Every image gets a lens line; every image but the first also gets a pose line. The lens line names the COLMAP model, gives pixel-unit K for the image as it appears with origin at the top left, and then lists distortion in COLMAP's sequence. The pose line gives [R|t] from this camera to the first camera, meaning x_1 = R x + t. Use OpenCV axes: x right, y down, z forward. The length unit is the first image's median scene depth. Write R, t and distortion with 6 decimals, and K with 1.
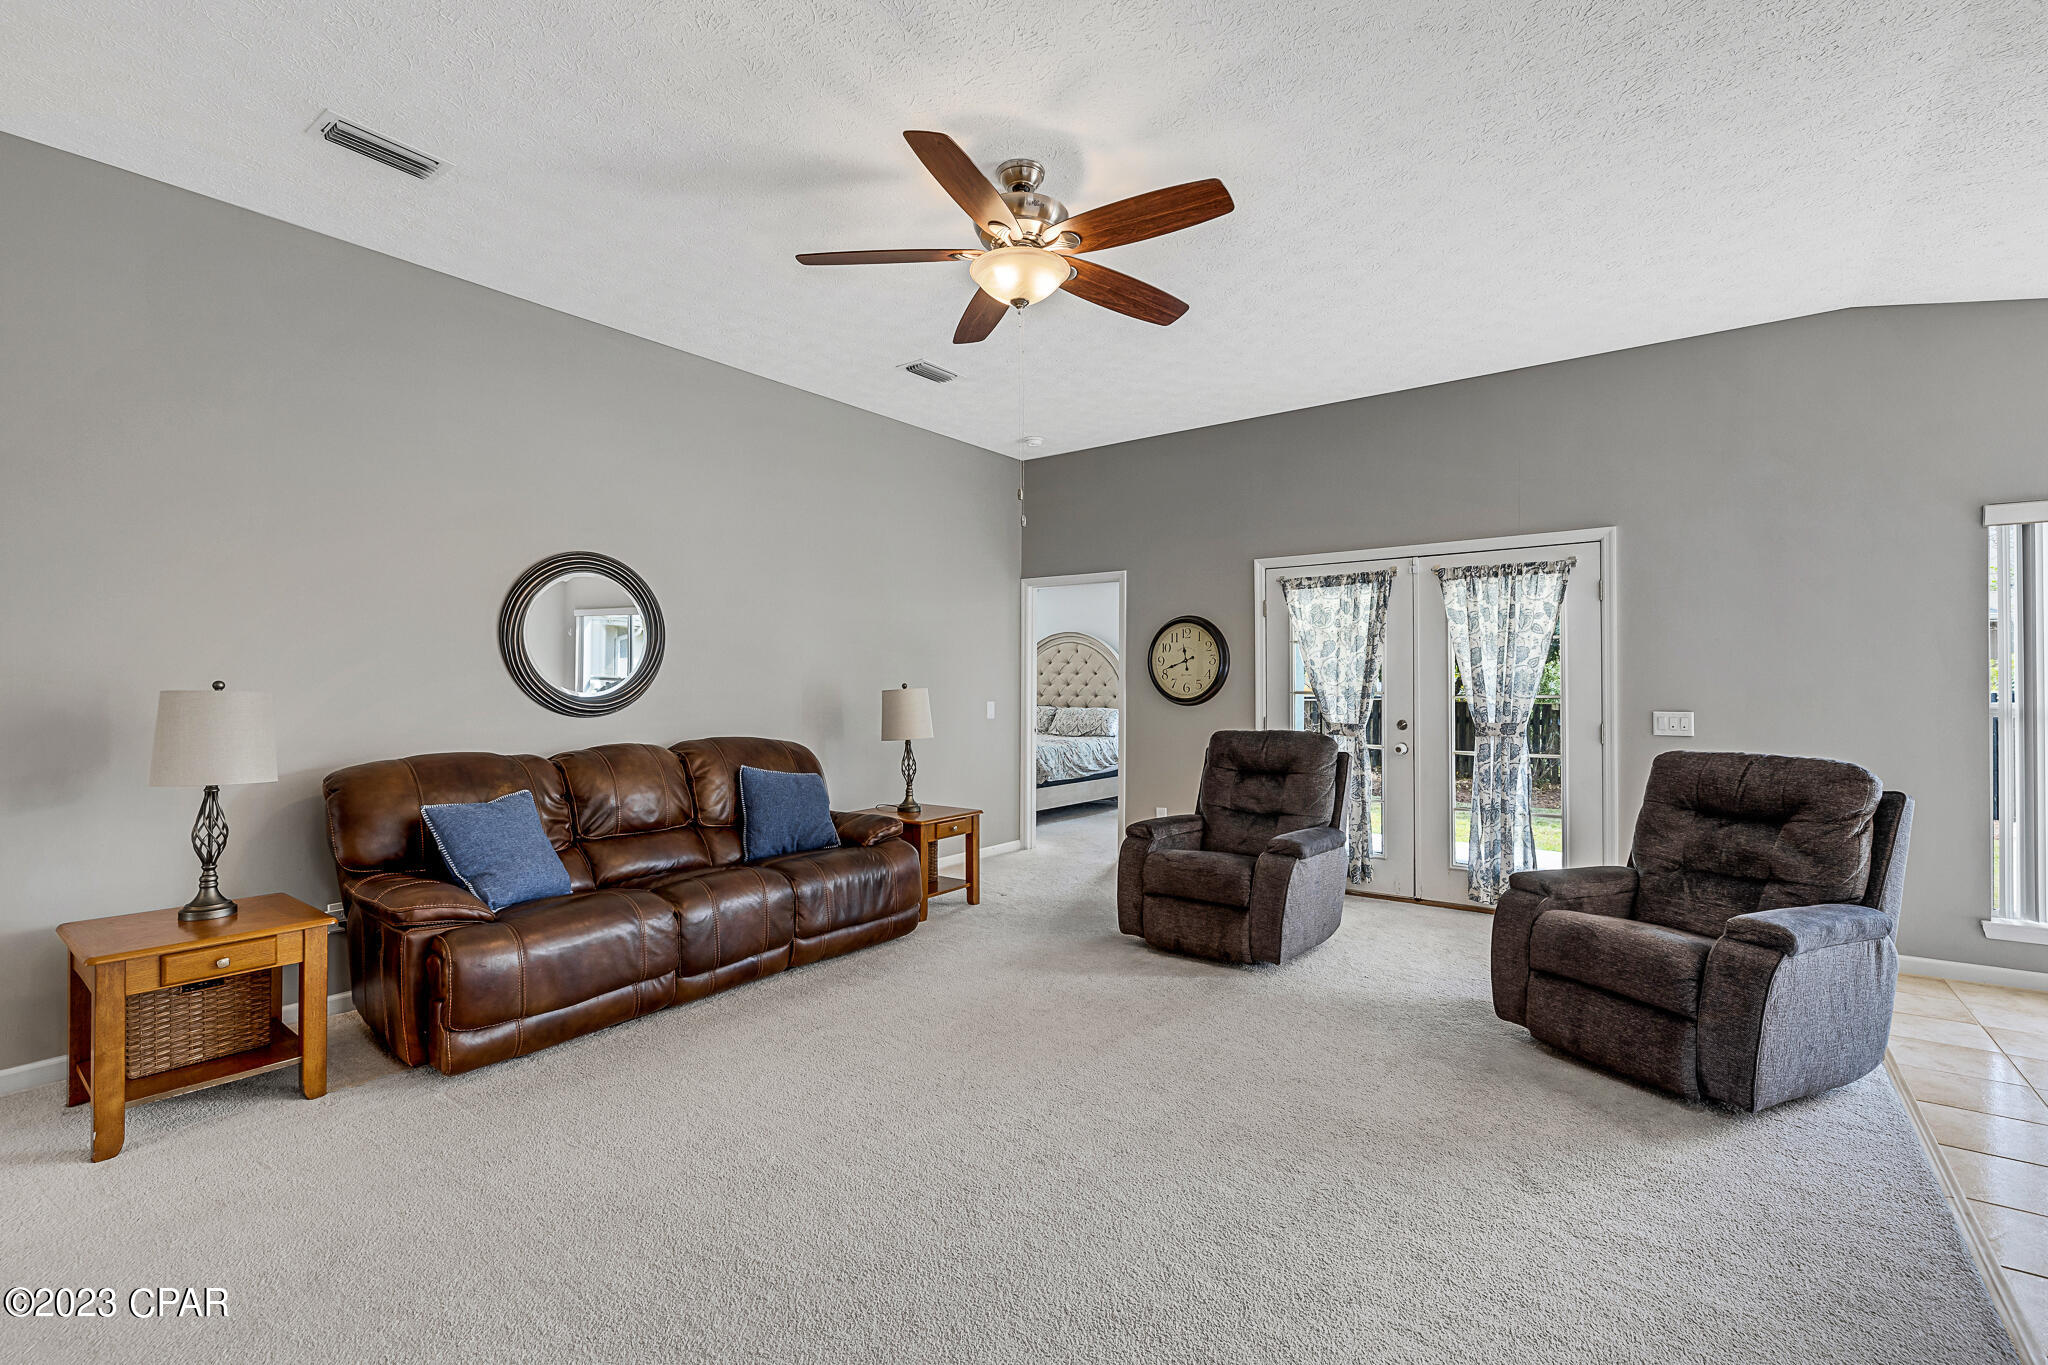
lens RADIAL K [[904.3, 0, 1026.2], [0, 904.3, 676.3], [0, 0, 1]] dist [0.000703, -0.000020]
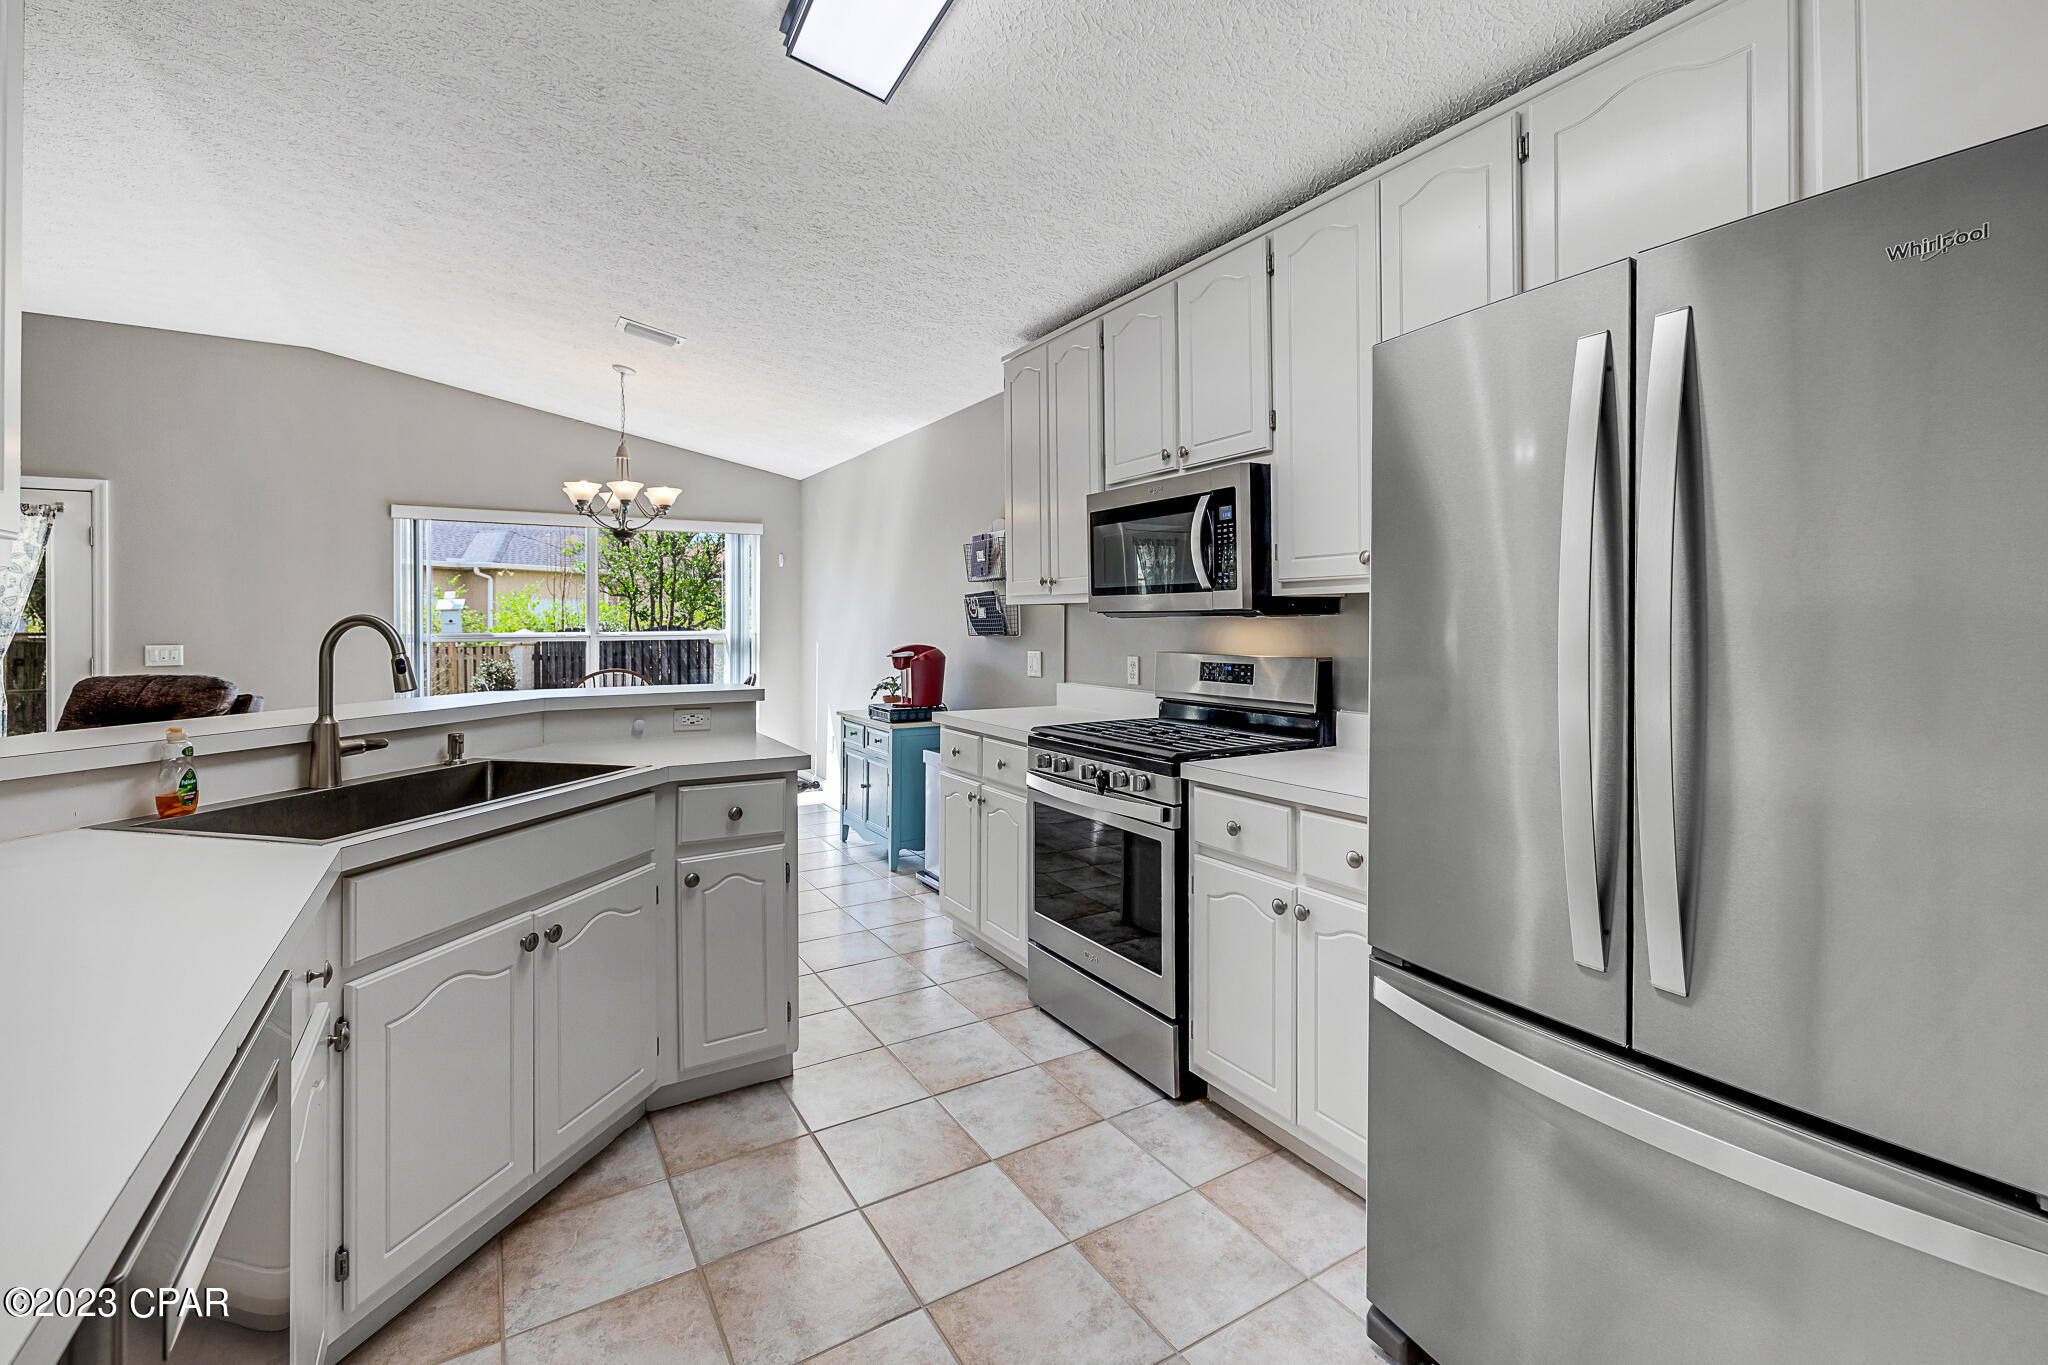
lens RADIAL K [[896.8, 0, 1040.3], [0, 896.8, 626.0], [0, 0, 1]] dist [-0.000264, -0.000455]
pose [[0.365132, -0.003580, 0.930949, 0.046389], [-0.006482, 0.999959, 0.006388, -0.001193], [-0.930933, -0.008367, 0.365093, -0.472525]]
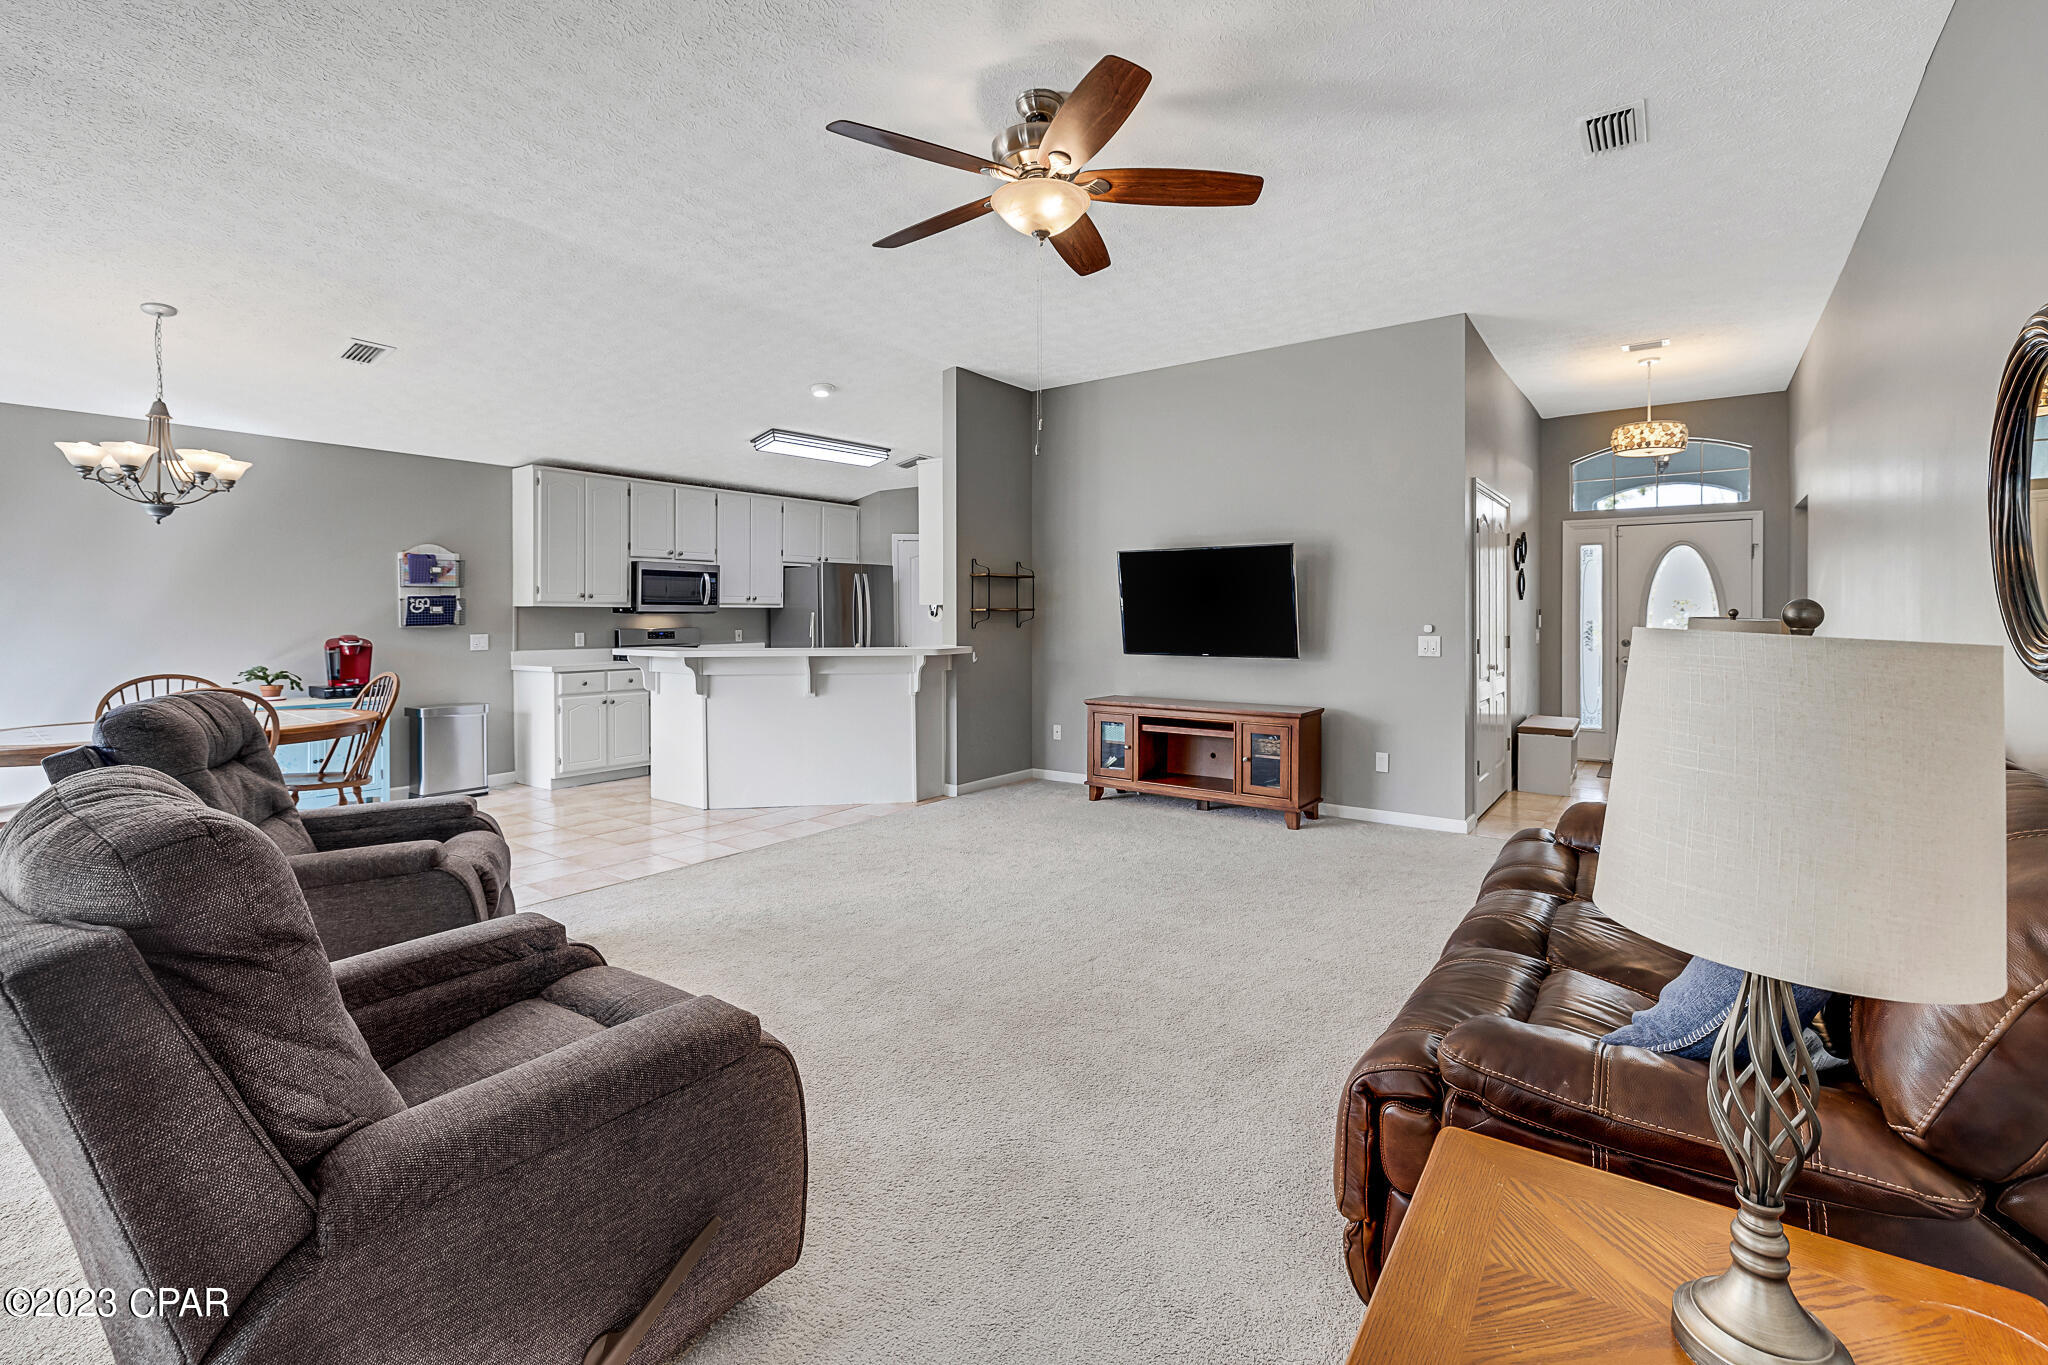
lens RADIAL K [[896.8, 0, 1040.3], [0, 896.8, 626.0], [0, 0, 1]] dist [-0.000264, -0.000455]
pose [[-0.999907, 0.002879, -0.013322, 0.007816], [0.002830, 0.999989, 0.003710, 0.013439], [0.013333, 0.003672, -0.999904, 1.324875]]
